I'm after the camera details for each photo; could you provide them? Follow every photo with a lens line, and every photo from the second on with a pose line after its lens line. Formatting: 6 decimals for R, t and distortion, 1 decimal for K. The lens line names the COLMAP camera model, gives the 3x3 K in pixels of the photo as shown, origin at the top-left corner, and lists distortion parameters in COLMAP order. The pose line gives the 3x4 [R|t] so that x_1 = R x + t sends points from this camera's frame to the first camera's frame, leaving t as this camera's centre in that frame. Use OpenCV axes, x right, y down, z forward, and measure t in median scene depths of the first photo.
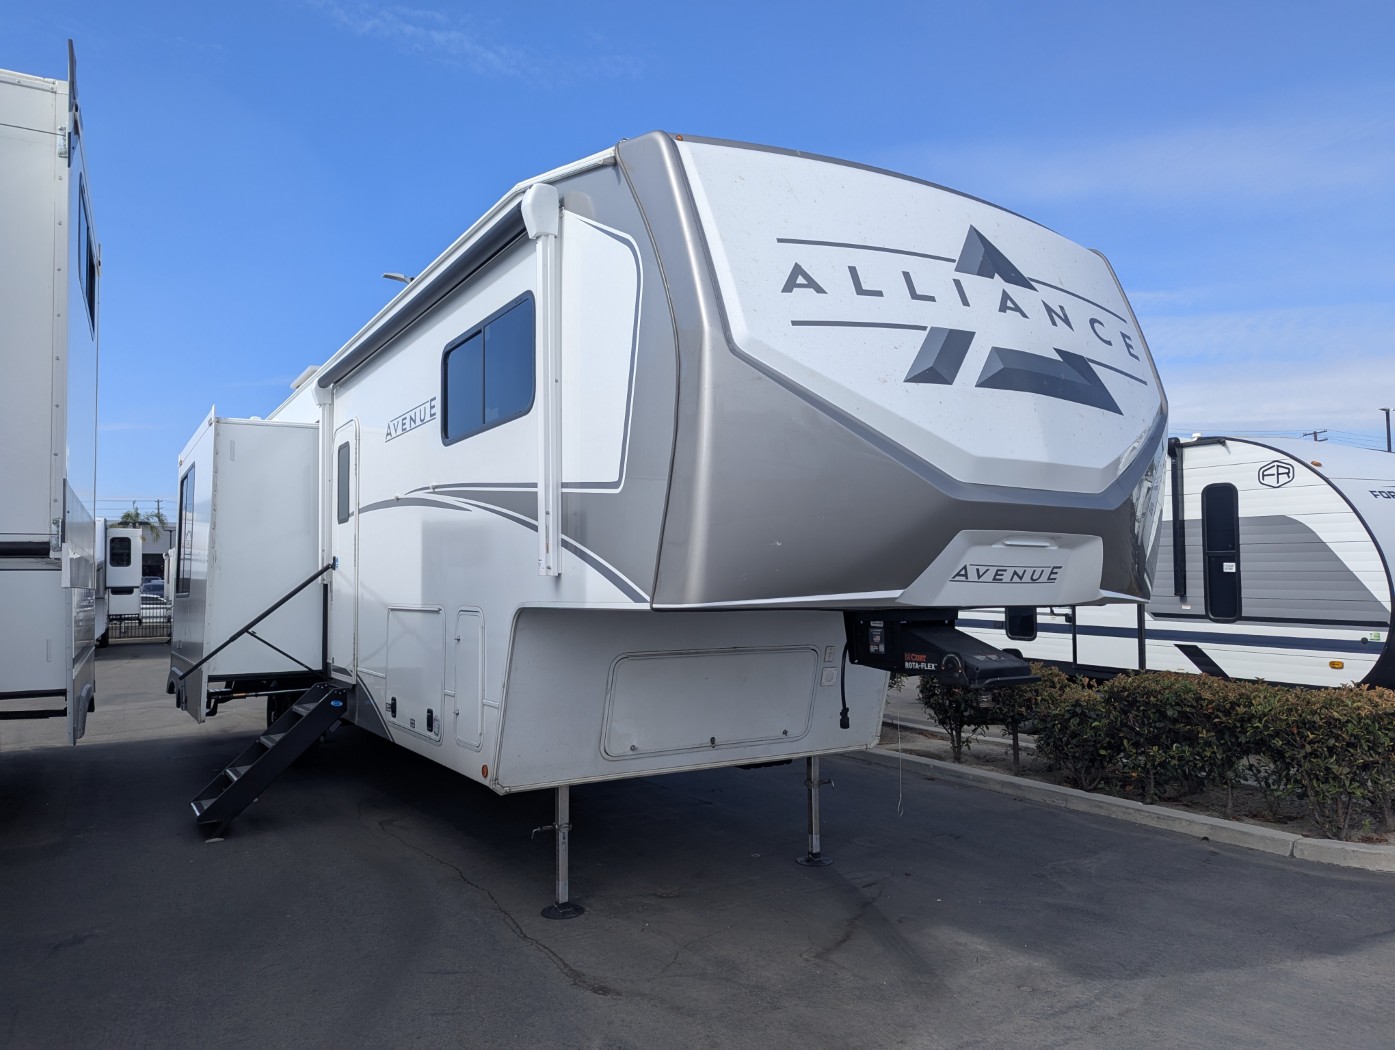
lens RADIAL K [[987.2, 0, 695.3], [0, 987.2, 532.9], [0, 0, 1]] dist [0.030117, -0.009771]
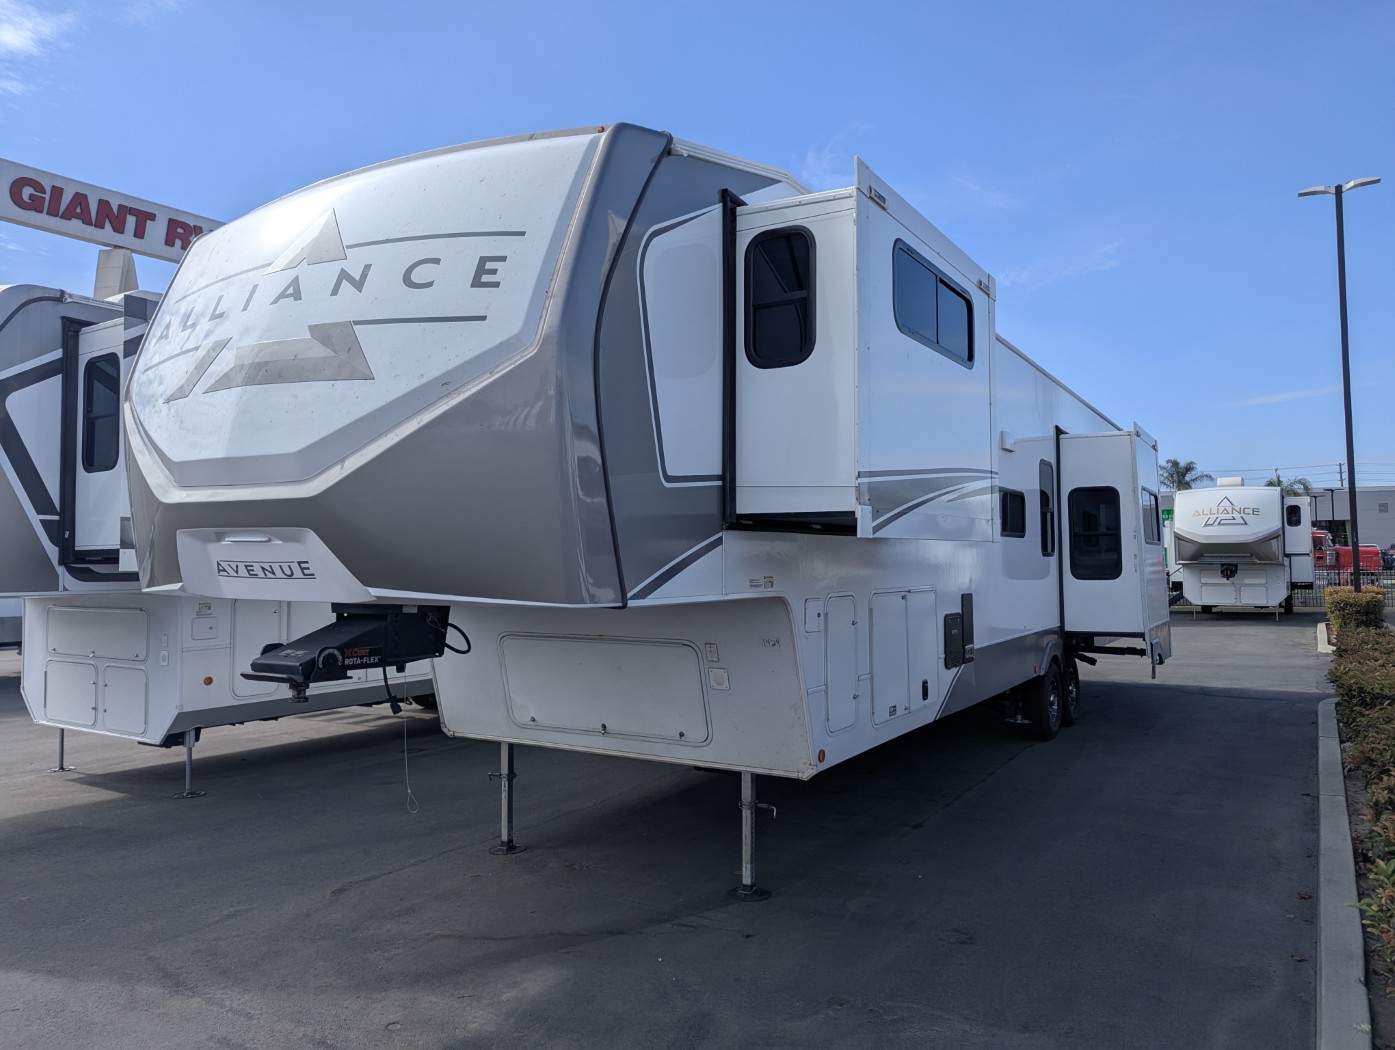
lens RADIAL K [[987.2, 0, 696.7], [0, 987.2, 515.2], [0, 0, 1]] dist [0.030117, -0.009771]
pose [[0.455960, -0.036874, -0.889236, 1.010785], [0.049980, 0.998626, -0.015783, 0.017383], [0.888596, -0.037247, 0.457176, 0.669729]]
